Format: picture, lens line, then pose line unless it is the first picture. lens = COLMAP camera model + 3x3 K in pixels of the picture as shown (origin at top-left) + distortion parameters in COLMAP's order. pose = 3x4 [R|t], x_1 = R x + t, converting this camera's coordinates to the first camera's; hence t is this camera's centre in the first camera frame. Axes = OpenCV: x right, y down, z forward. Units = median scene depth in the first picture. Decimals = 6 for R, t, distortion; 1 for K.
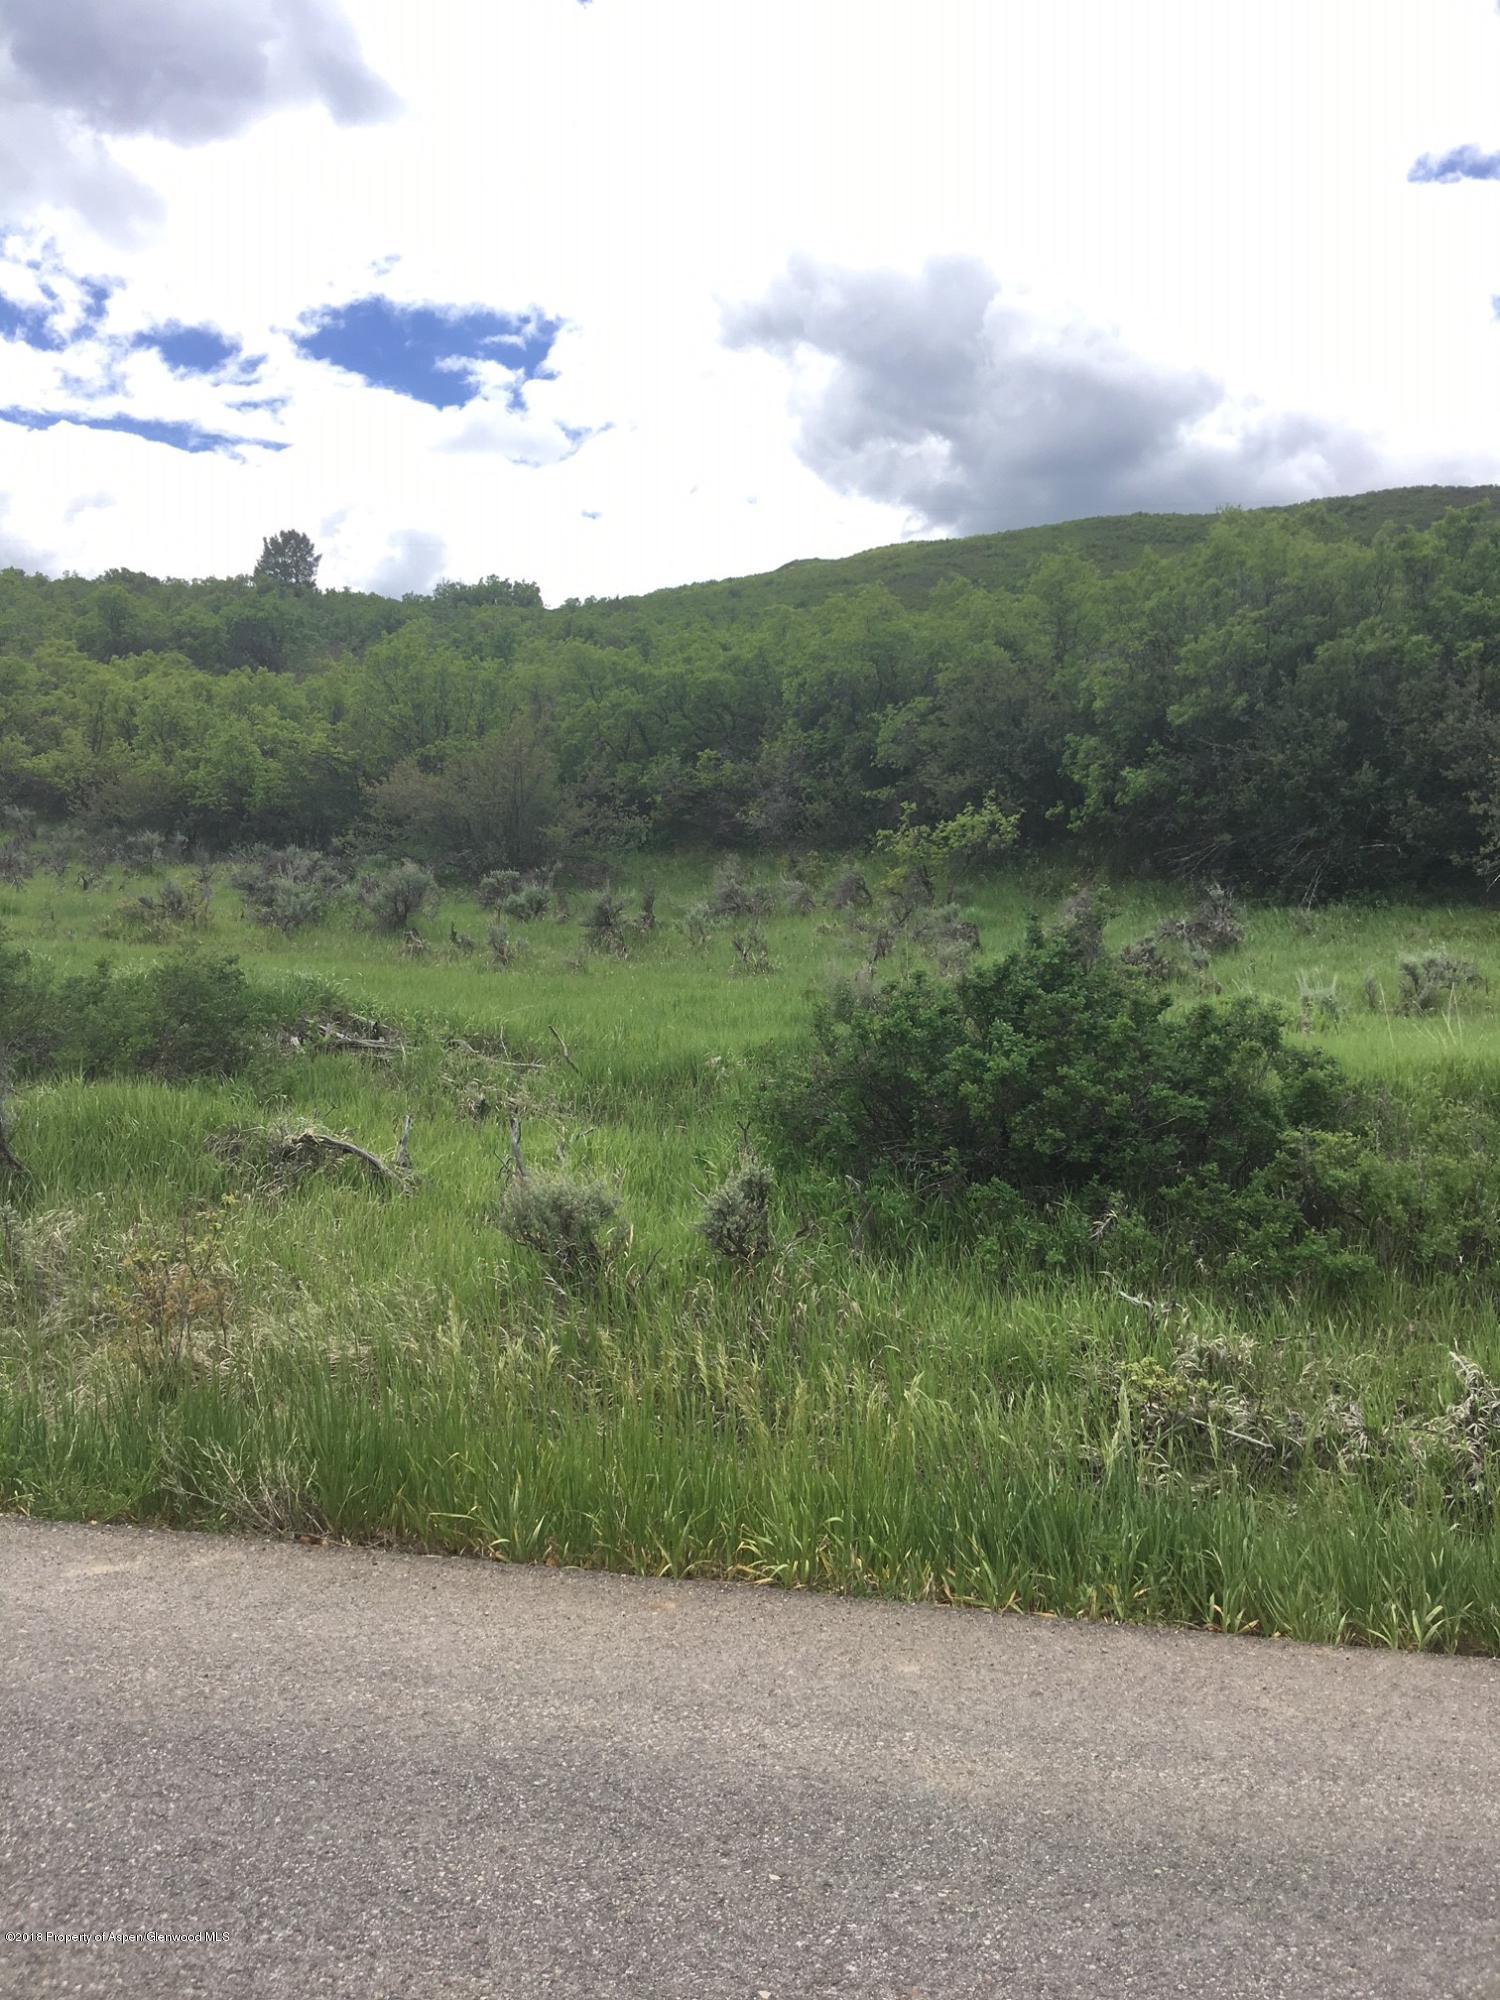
lens RADIAL K [[1708.1, 0, 751.4], [0, 1708.1, 1002.8], [0, 0, 1]] dist [0.012597, 0.010087]
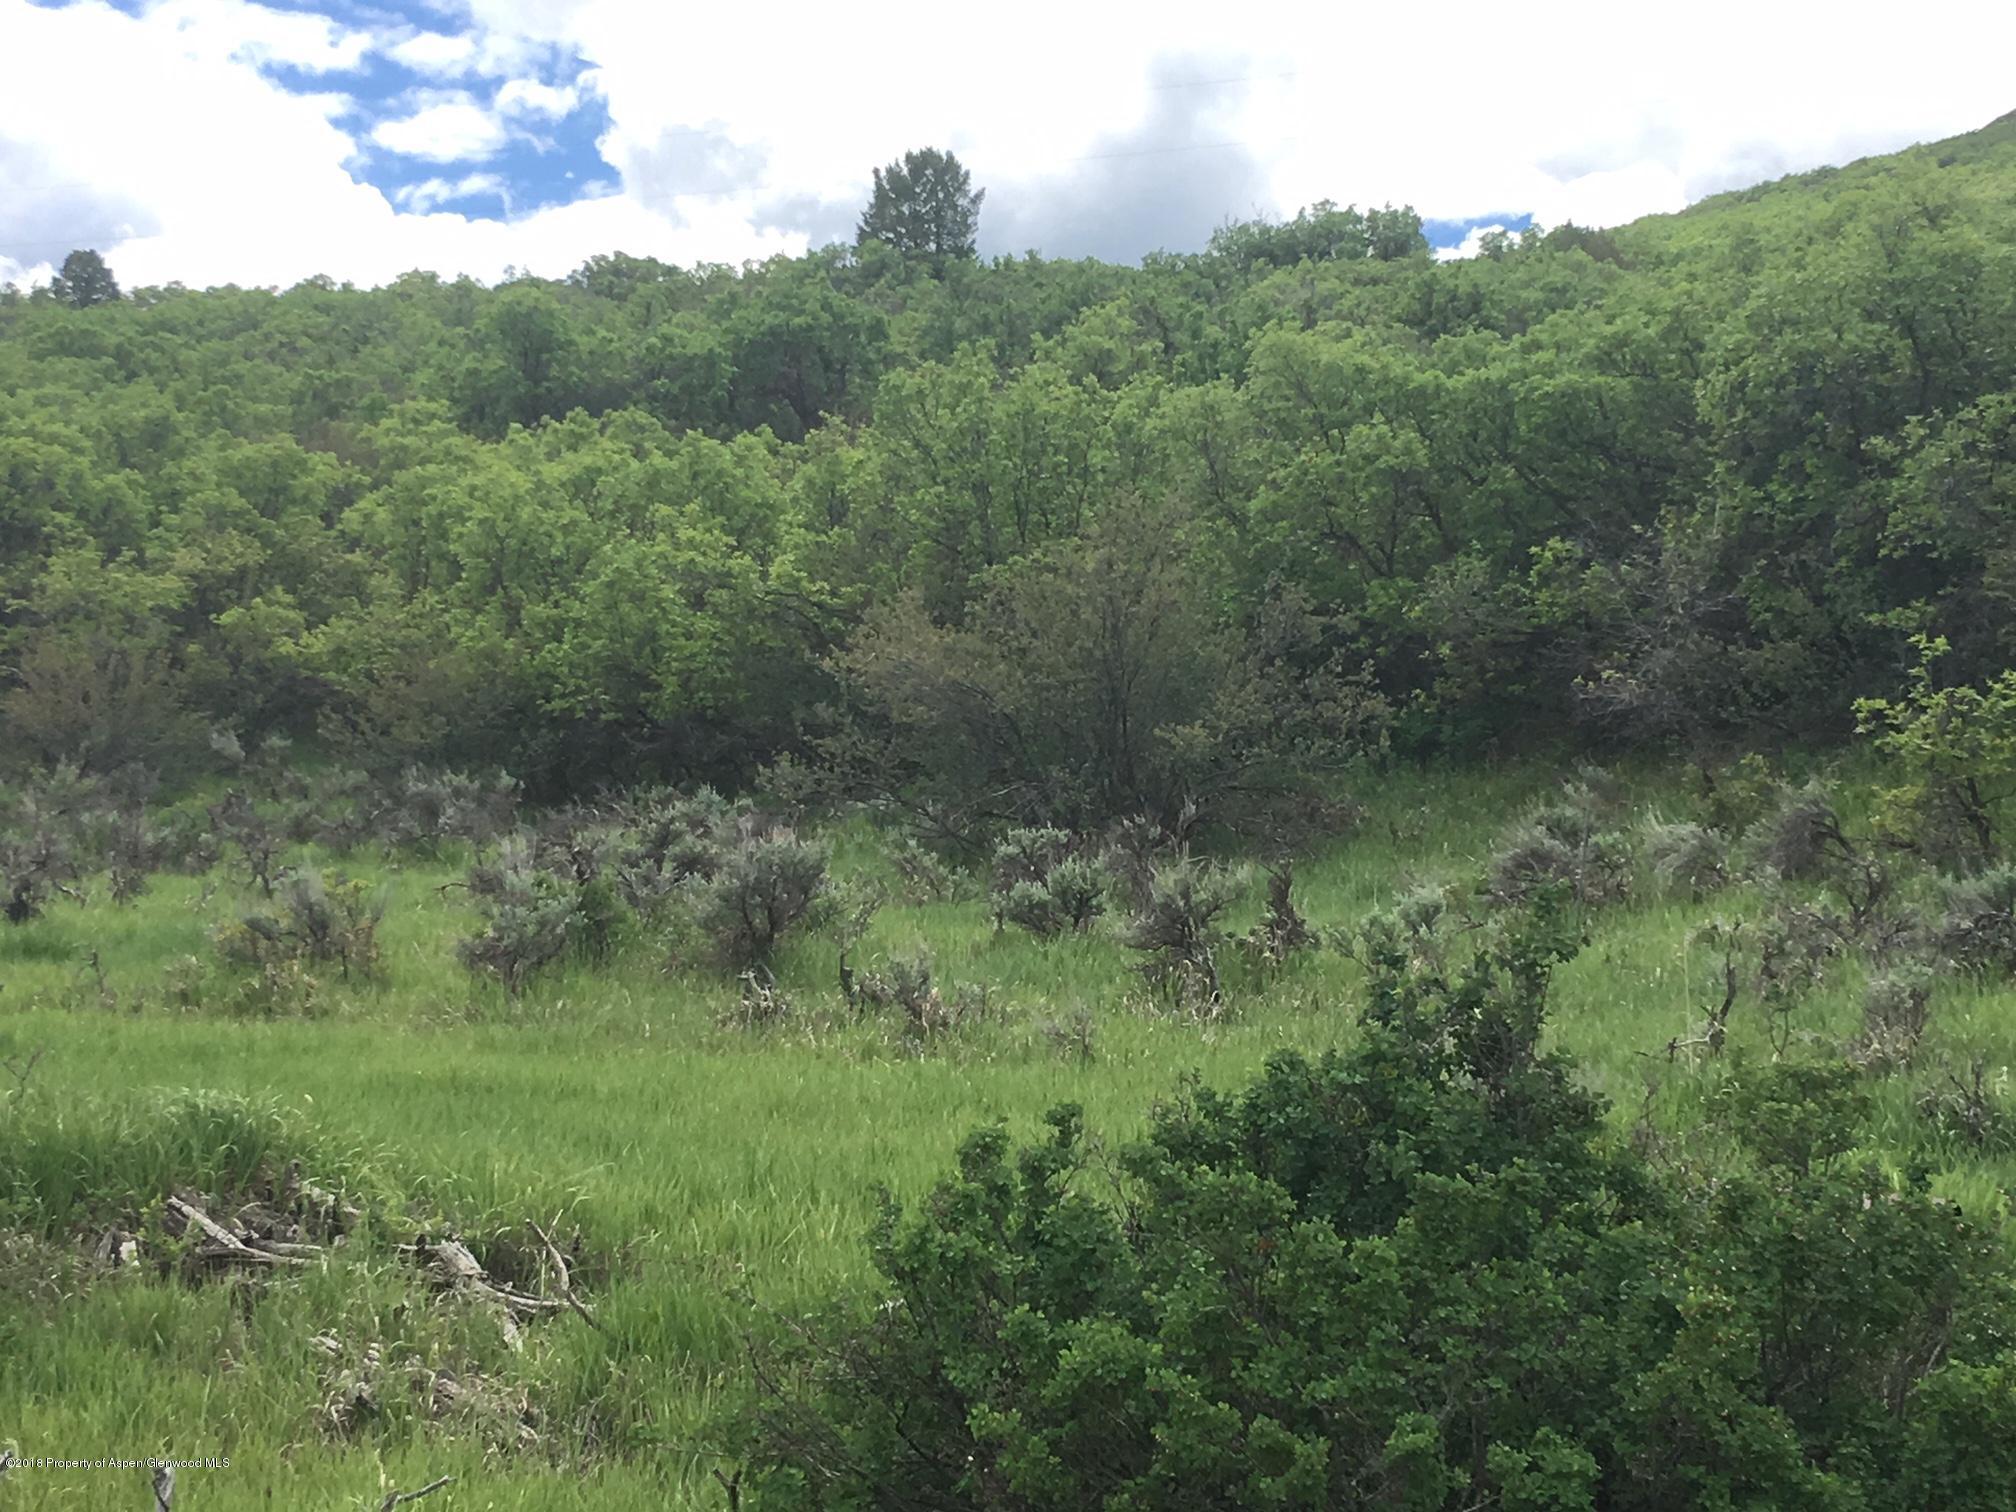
lens RADIAL K [[3526.9, 0, 1007.5], [0, 3526.9, 755.2], [0, 0, 1]] dist [0.030846, 0.000000]
pose [[0.959334, -0.045243, -0.278622, 0.091668], [0.020790, 0.995716, -0.090102, -0.008045], [0.281505, 0.080645, 0.956165, 0.056483]]
